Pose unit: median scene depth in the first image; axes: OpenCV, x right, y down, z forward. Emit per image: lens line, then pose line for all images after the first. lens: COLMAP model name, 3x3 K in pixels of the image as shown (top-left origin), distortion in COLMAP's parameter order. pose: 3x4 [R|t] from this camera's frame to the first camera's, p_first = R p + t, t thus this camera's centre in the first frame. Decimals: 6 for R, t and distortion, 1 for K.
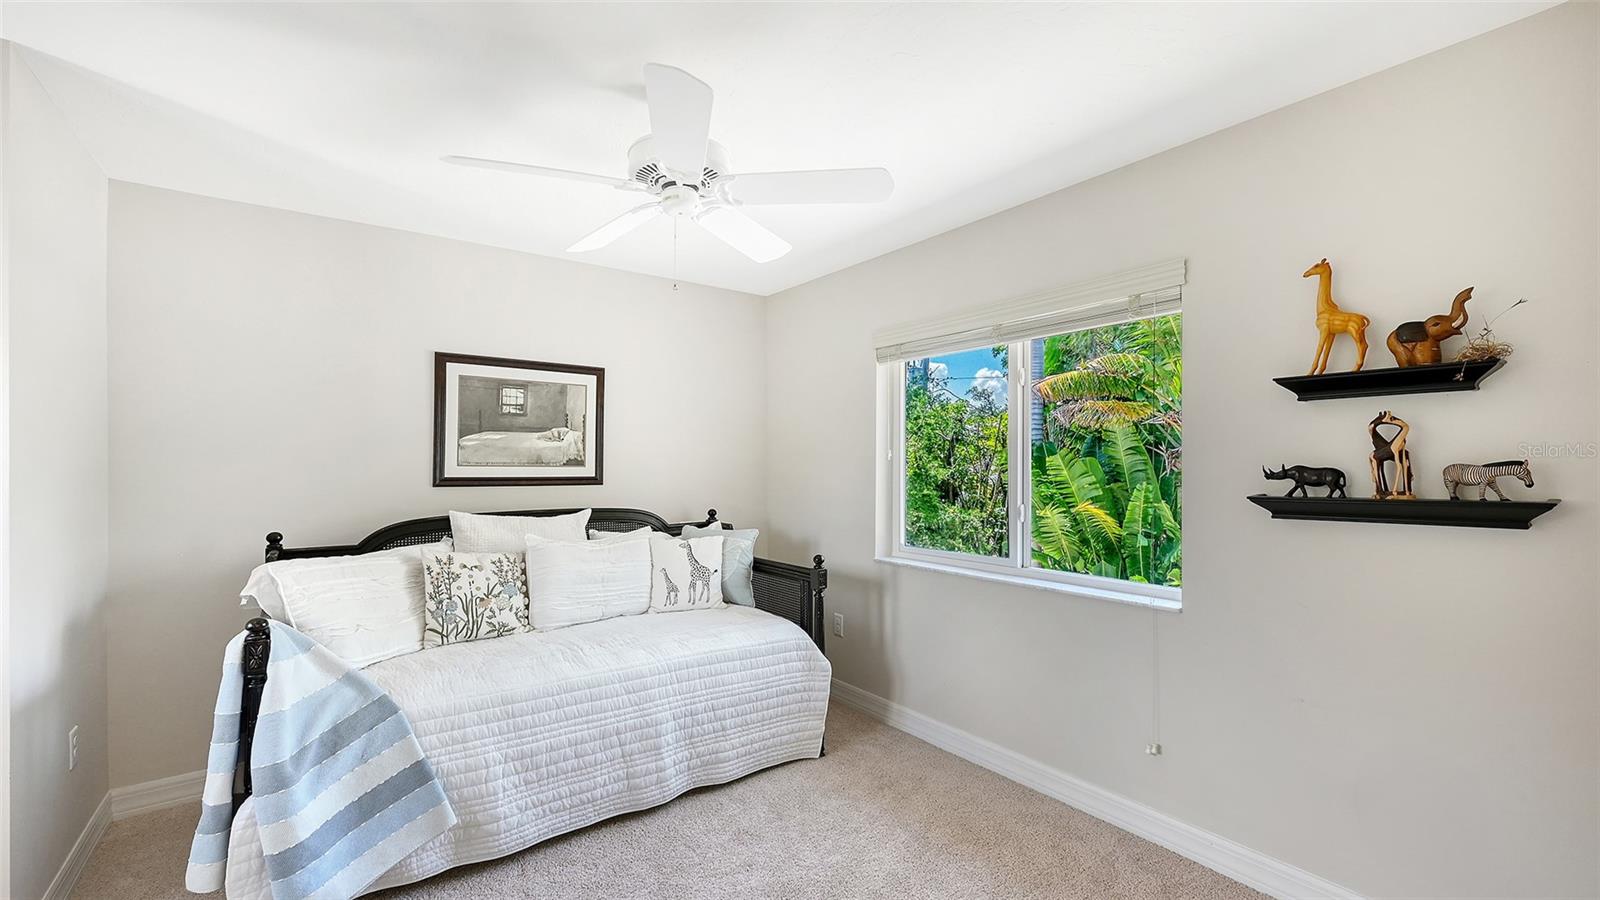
lens RADIAL K [[649.7, 0, 816.2], [0, 649.7, 456.6], [0, 0, 1]] dist [-0.002772, 0.000027]
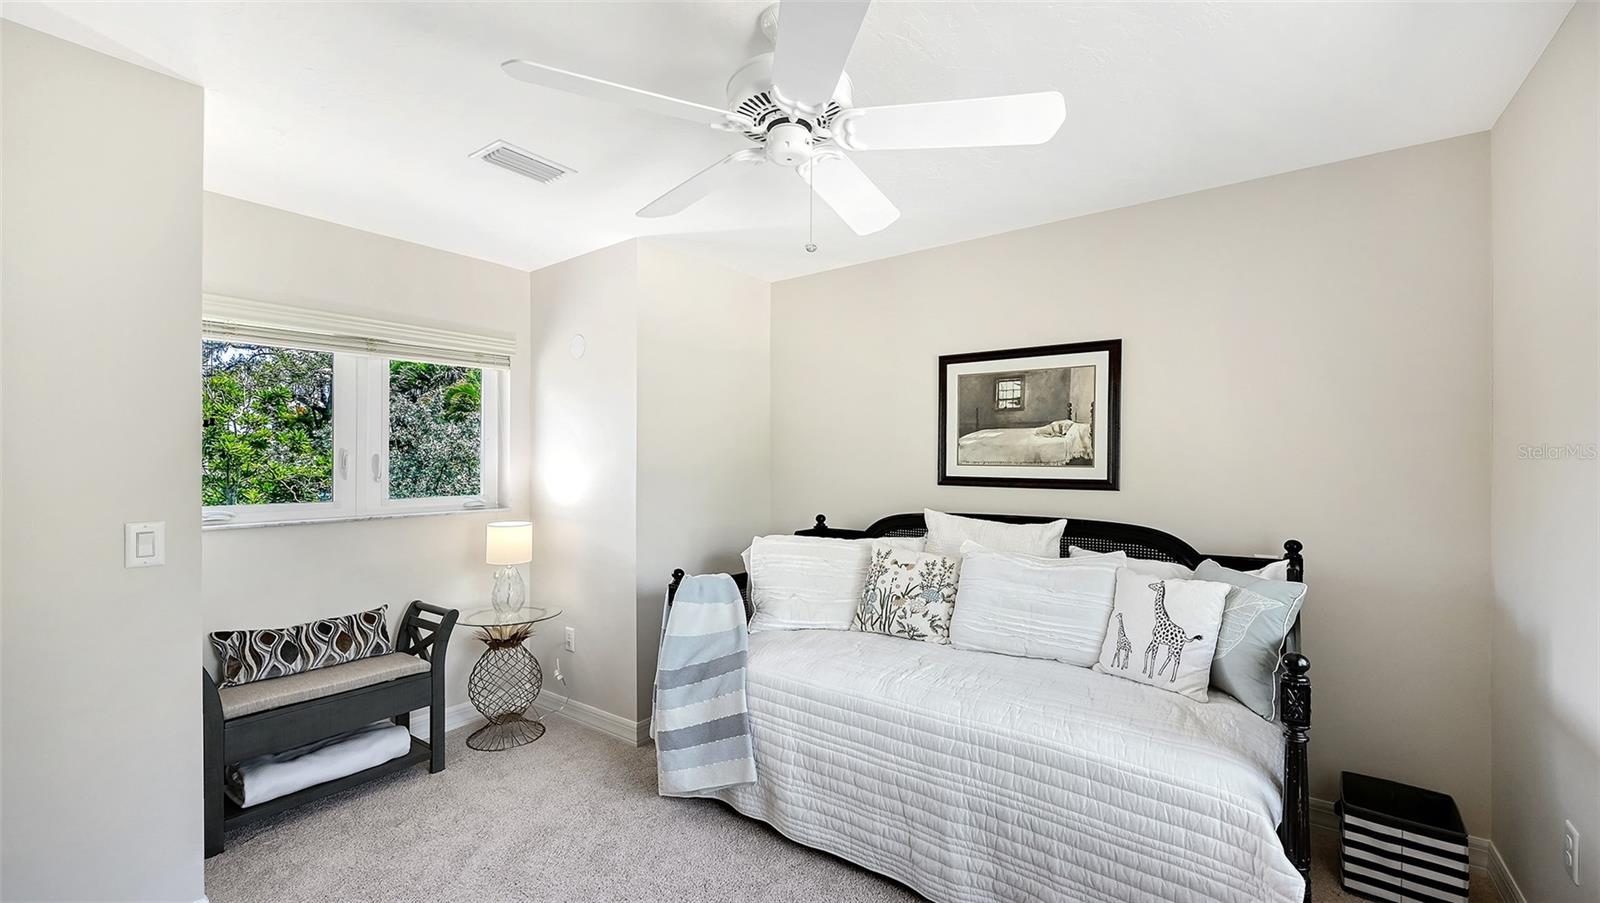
lens RADIAL K [[656.7, 0, 810.1], [0, 656.7, 453.0], [0, 0, 1]] dist [-0.007227, 0.001645]
pose [[0.274693, -0.008809, -0.961492, 0.362561], [0.011008, 0.999921, -0.006017, -0.000814], [0.961469, -0.008931, 0.274768, 0.491368]]
